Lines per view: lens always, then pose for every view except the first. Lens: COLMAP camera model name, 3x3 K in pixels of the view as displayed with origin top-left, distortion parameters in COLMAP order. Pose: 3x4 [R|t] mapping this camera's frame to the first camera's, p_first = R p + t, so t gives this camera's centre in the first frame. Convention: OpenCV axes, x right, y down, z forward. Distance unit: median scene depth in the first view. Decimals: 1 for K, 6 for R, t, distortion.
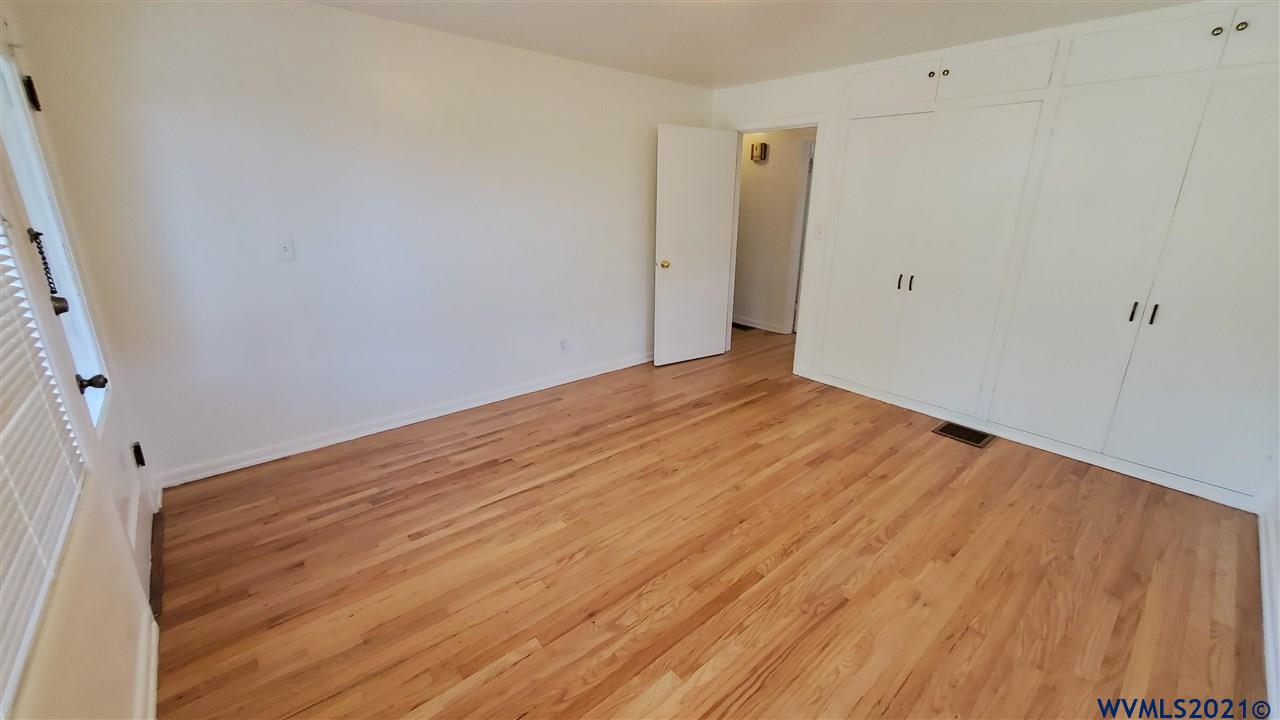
lens RADIAL K [[514.0, 0, 639.1], [0, 514.0, 354.8], [0, 0, 1]] dist [0.003588, 0.000133]
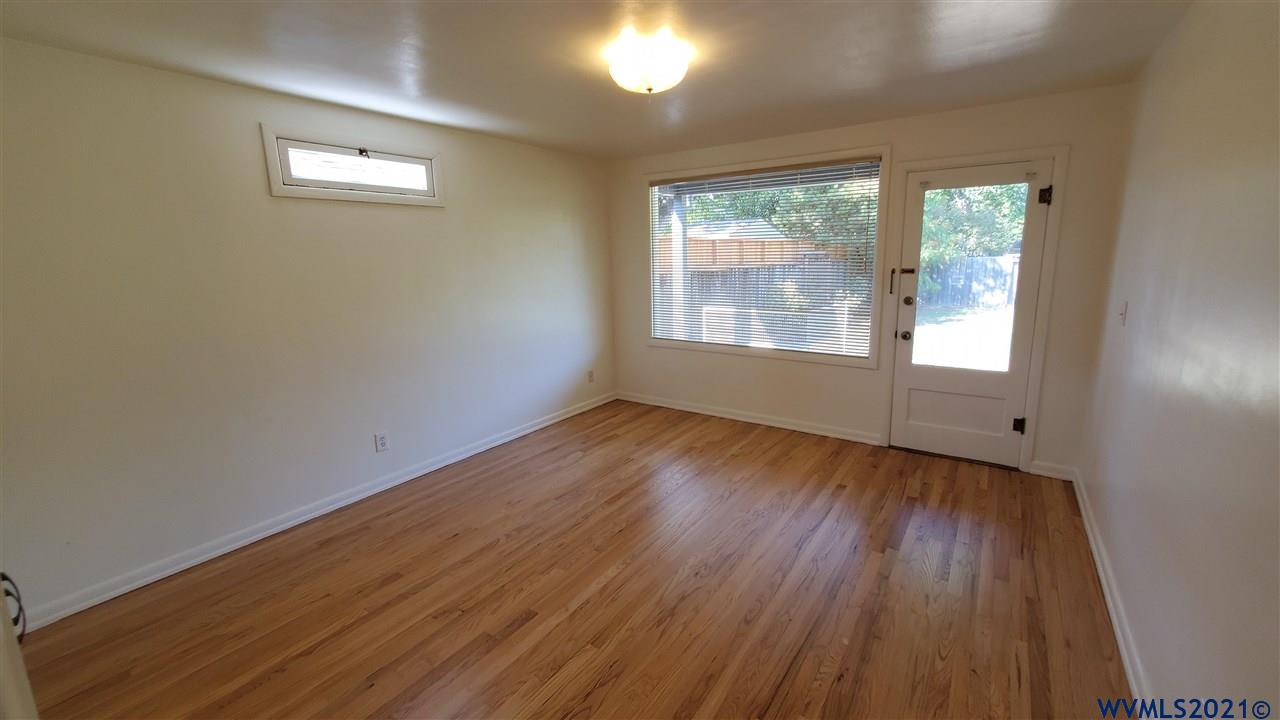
lens RADIAL K [[514.0, 0, 639.8], [0, 514.0, 354.2], [0, 0, 1]] dist [0.003588, 0.000133]
pose [[-0.971208, 0.052446, -0.232388, 0.405823], [-0.063345, 0.883500, 0.464128, -0.573332], [0.229657, 0.465486, -0.854740, 1.823707]]
